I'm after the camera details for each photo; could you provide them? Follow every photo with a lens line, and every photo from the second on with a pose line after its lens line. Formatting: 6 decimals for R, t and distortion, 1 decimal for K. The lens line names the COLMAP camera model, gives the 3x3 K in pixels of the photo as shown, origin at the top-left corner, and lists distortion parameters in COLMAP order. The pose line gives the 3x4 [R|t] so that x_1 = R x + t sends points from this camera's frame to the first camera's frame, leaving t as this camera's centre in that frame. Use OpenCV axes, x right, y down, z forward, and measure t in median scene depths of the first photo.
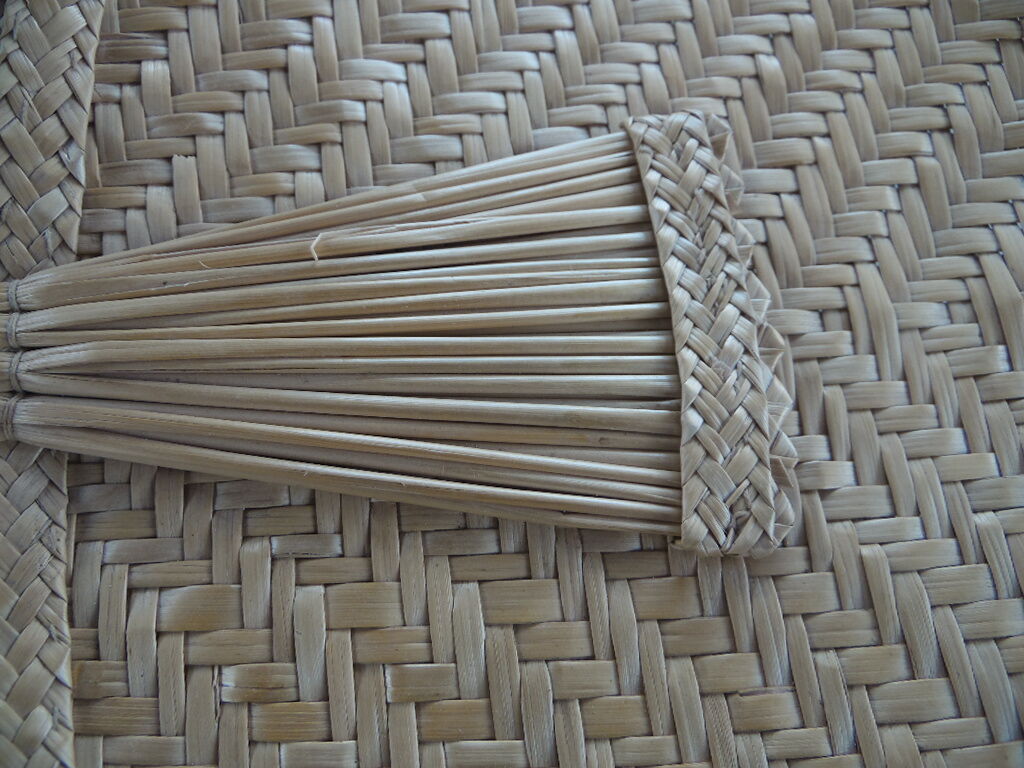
lens RADIAL K [[747.7, 0, 514.5], [0, 747.7, 387.9], [0, 0, 1]] dist [-0.031218, 0.015531]
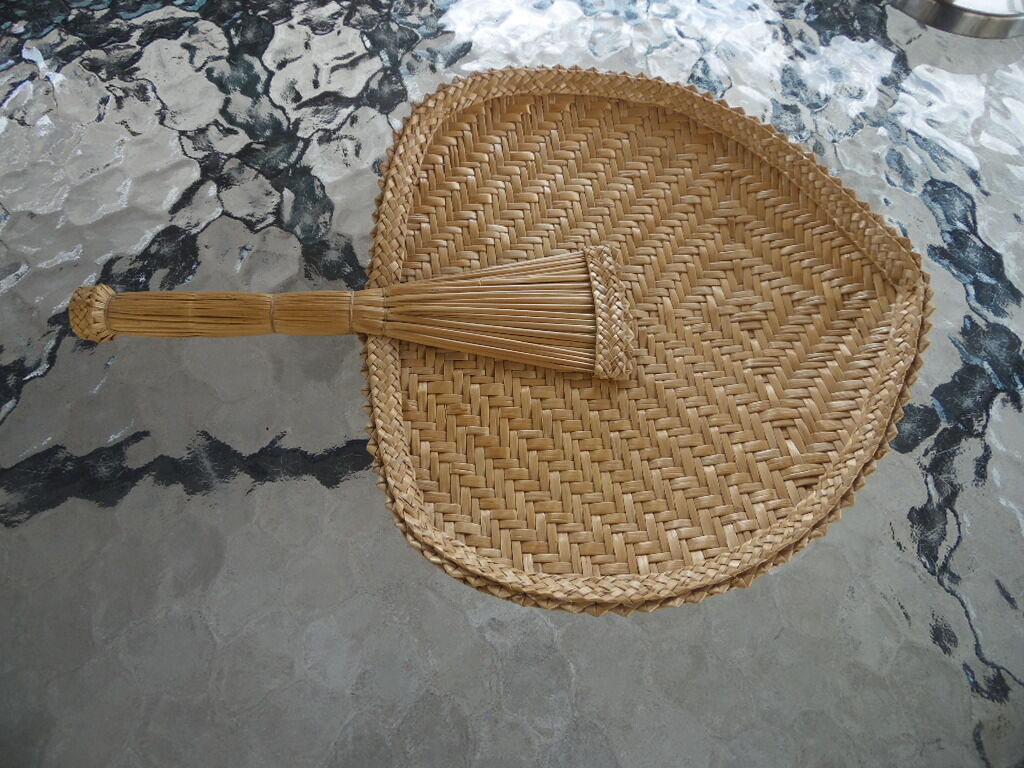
lens RADIAL K [[747.7, 0, 507.7], [0, 747.7, 386.9], [0, 0, 1]] dist [-0.031218, 0.015531]
pose [[0.998859, 0.037556, -0.029507, -0.041995], [-0.042638, 0.979552, -0.196620, 0.799904], [0.021520, 0.197654, 0.980036, -1.848639]]
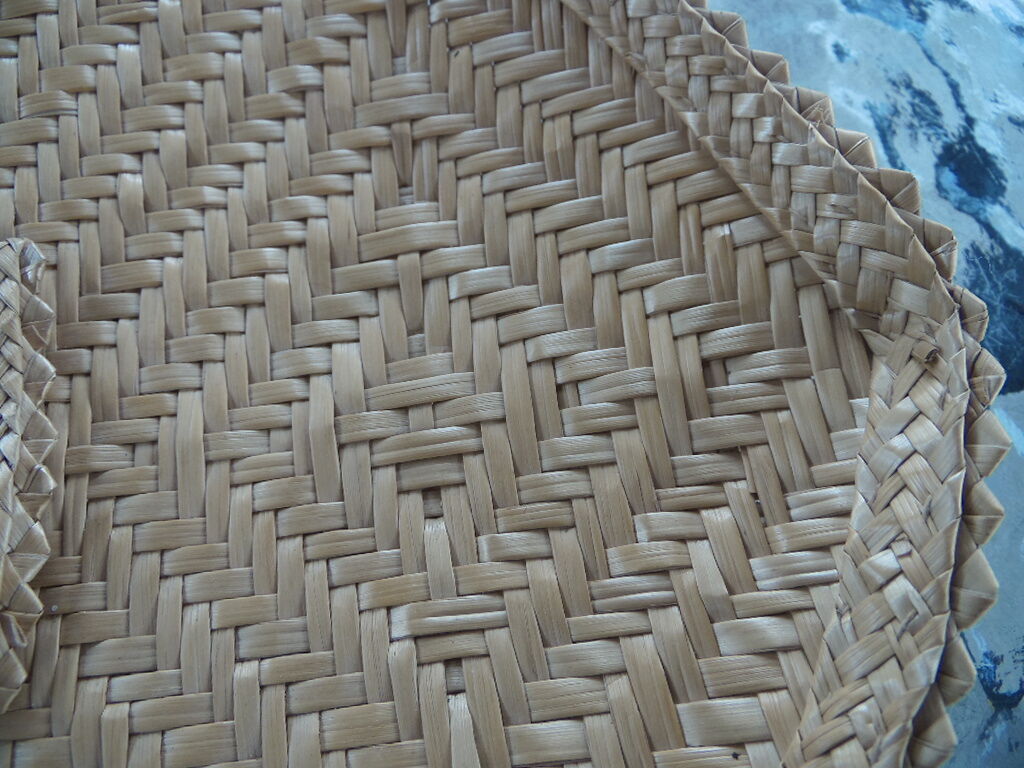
lens RADIAL K [[747.7, 0, 518.7], [0, 747.7, 378.8], [0, 0, 1]] dist [-0.031218, 0.015531]
pose [[0.998712, -0.039403, 0.031959, 0.899866], [0.040965, 0.997919, -0.049799, -0.122088], [-0.029930, 0.051044, 0.998248, 0.029118]]
